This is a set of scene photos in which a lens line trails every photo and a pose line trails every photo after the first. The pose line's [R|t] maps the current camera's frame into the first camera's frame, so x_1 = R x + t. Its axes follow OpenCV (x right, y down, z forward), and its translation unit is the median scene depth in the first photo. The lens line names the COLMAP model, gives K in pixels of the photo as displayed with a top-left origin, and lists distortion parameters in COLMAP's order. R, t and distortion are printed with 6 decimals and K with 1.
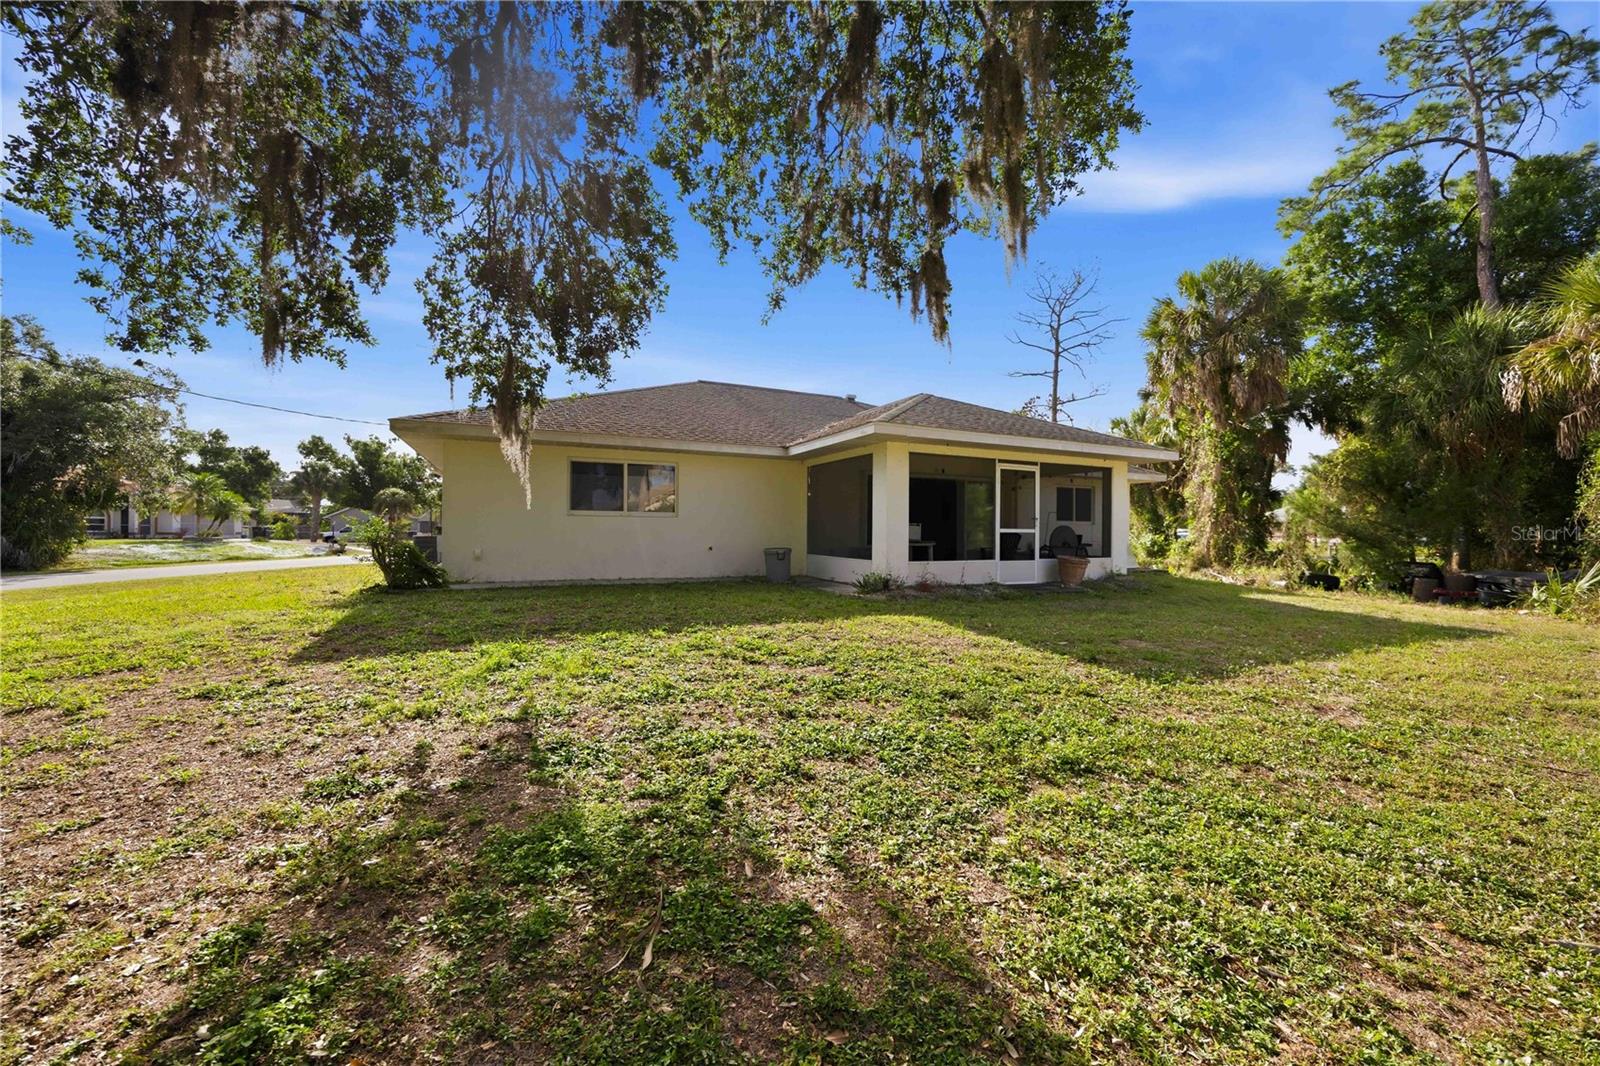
lens RADIAL K [[626.6, 0, 798.1], [0, 626.6, 533.4], [0, 0, 1]] dist [-0.002319, 0.000034]
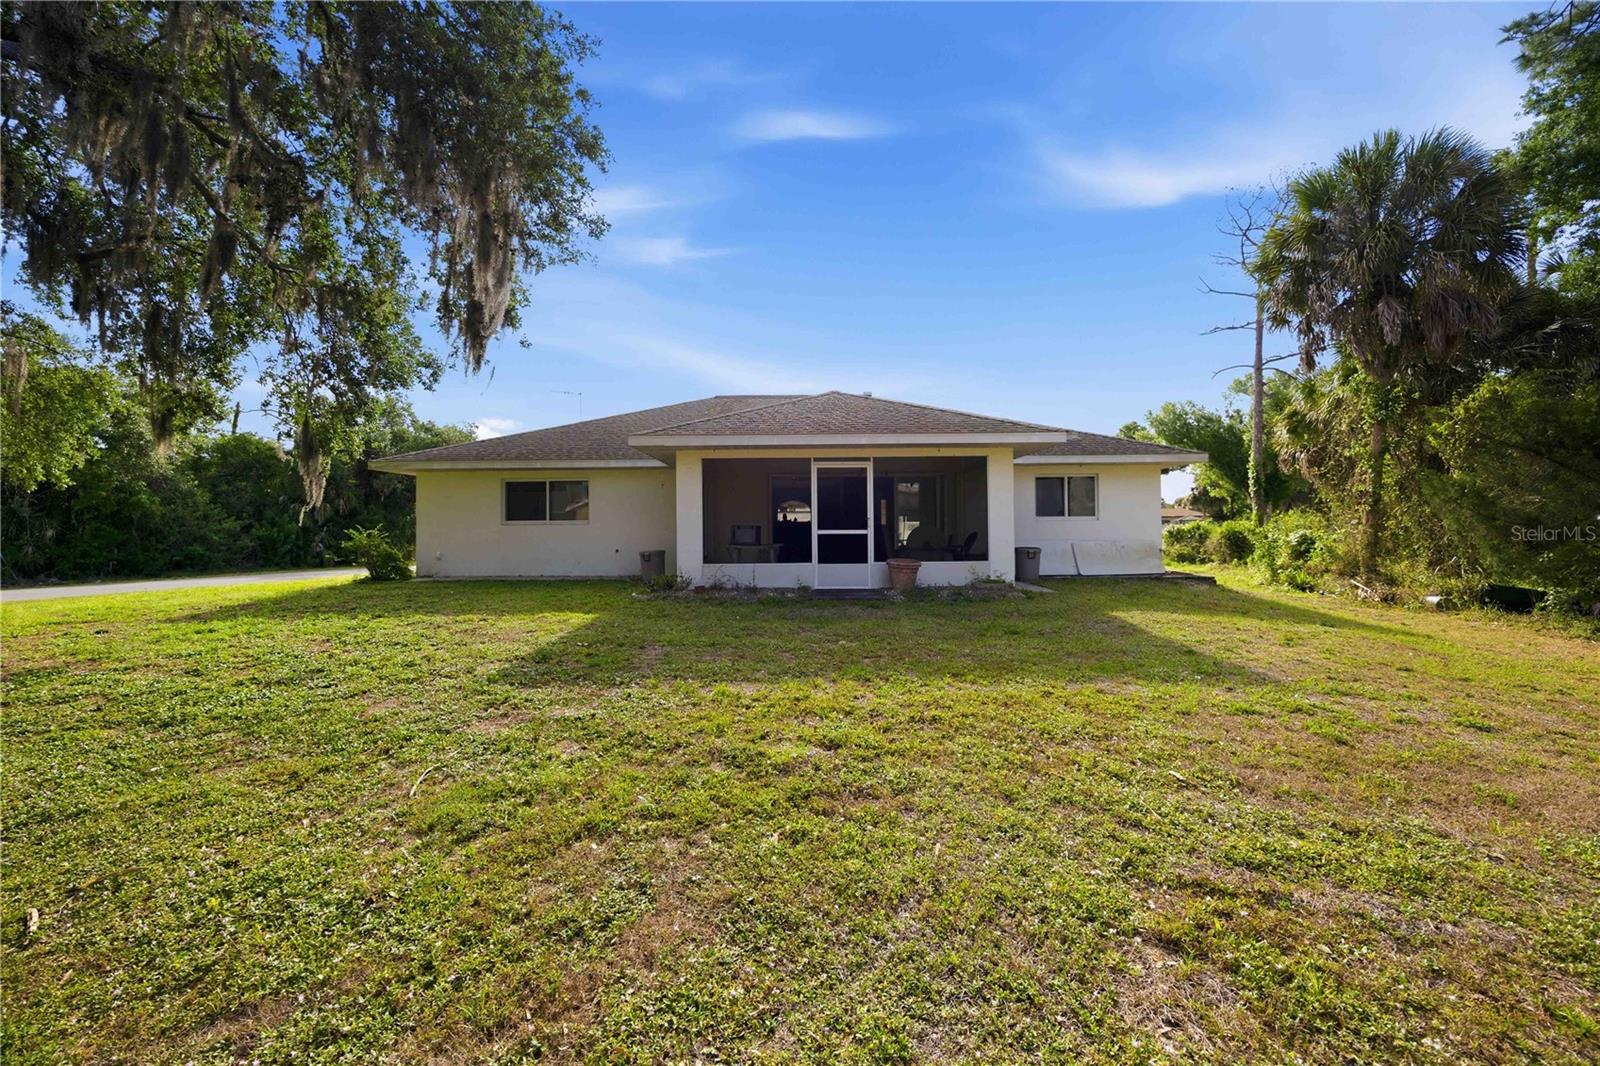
lens RADIAL K [[626.6, 0, 805.5], [0, 626.6, 538.9], [0, 0, 1]] dist [-0.002319, 0.000034]
pose [[0.888974, -0.009316, -0.457864, 0.727515], [0.014937, 0.999851, 0.008657, -0.002838], [0.457715, -0.014534, 0.888980, 0.136269]]
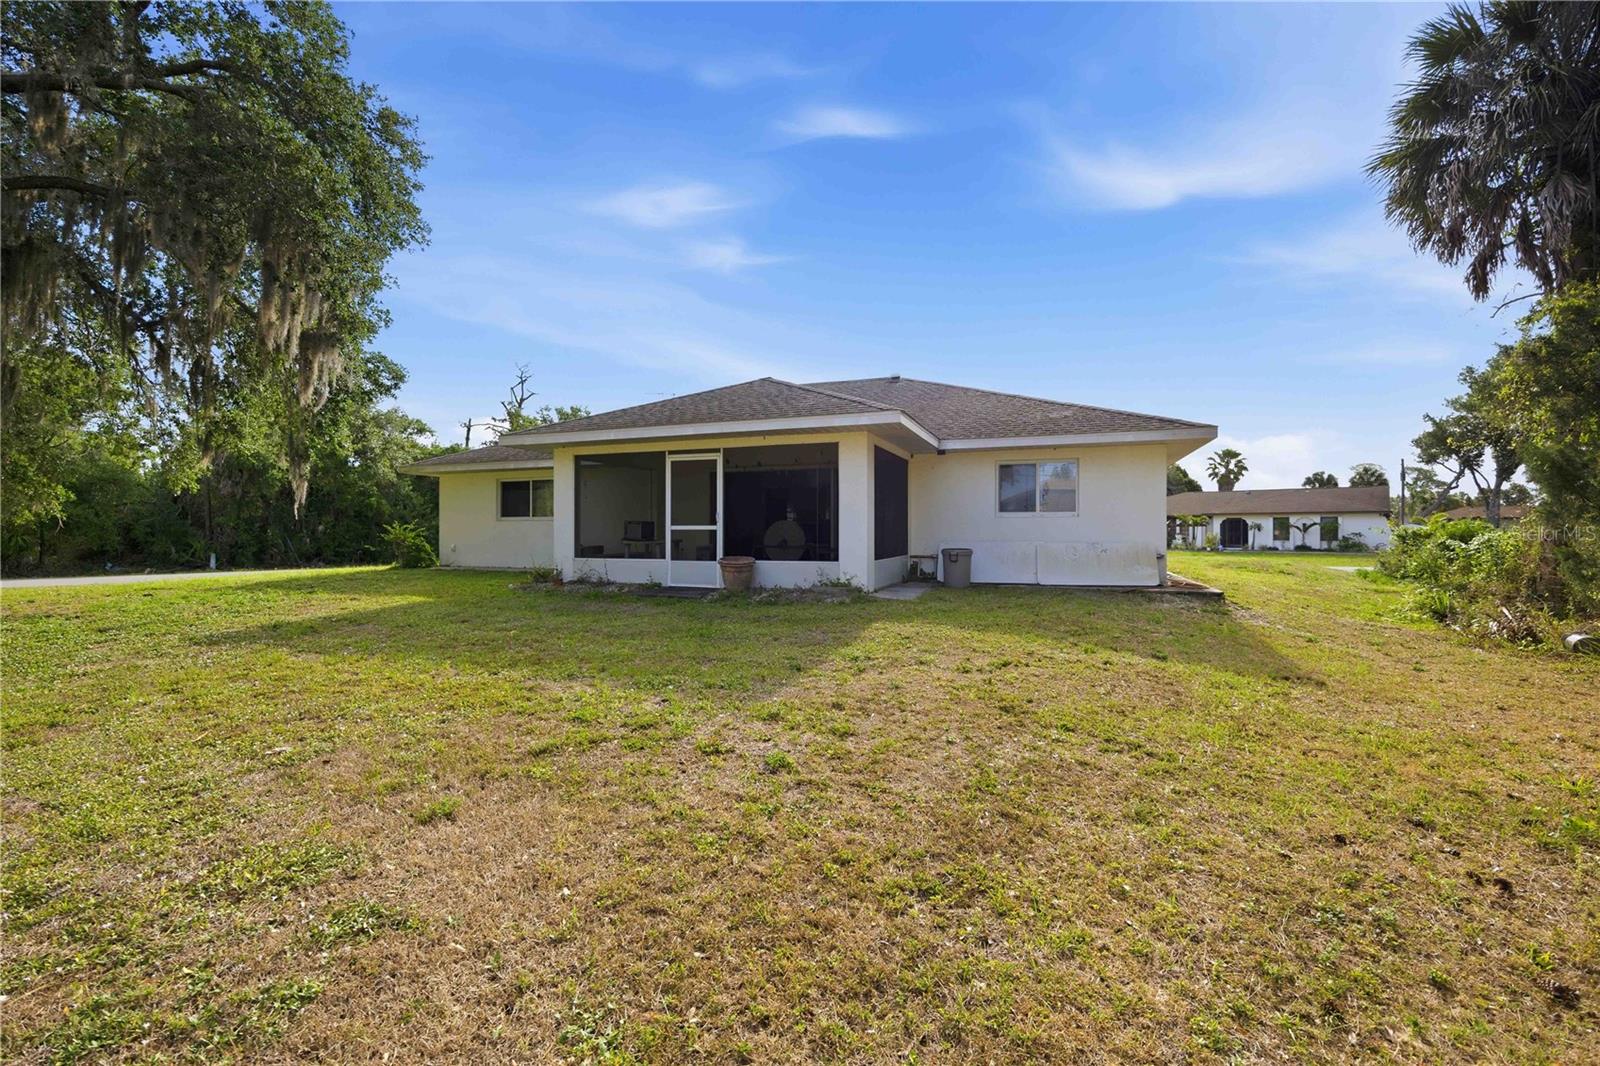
lens RADIAL K [[656.8, 0, 795.1], [0, 656.8, 527.9], [0, 0, 1]] dist [0.001387, 0.000013]
pose [[0.678597, -0.013084, -0.734395, 1.132112], [0.004471, 0.999896, -0.013683, 0.009537], [0.734497, 0.006002, 0.678585, 0.465538]]
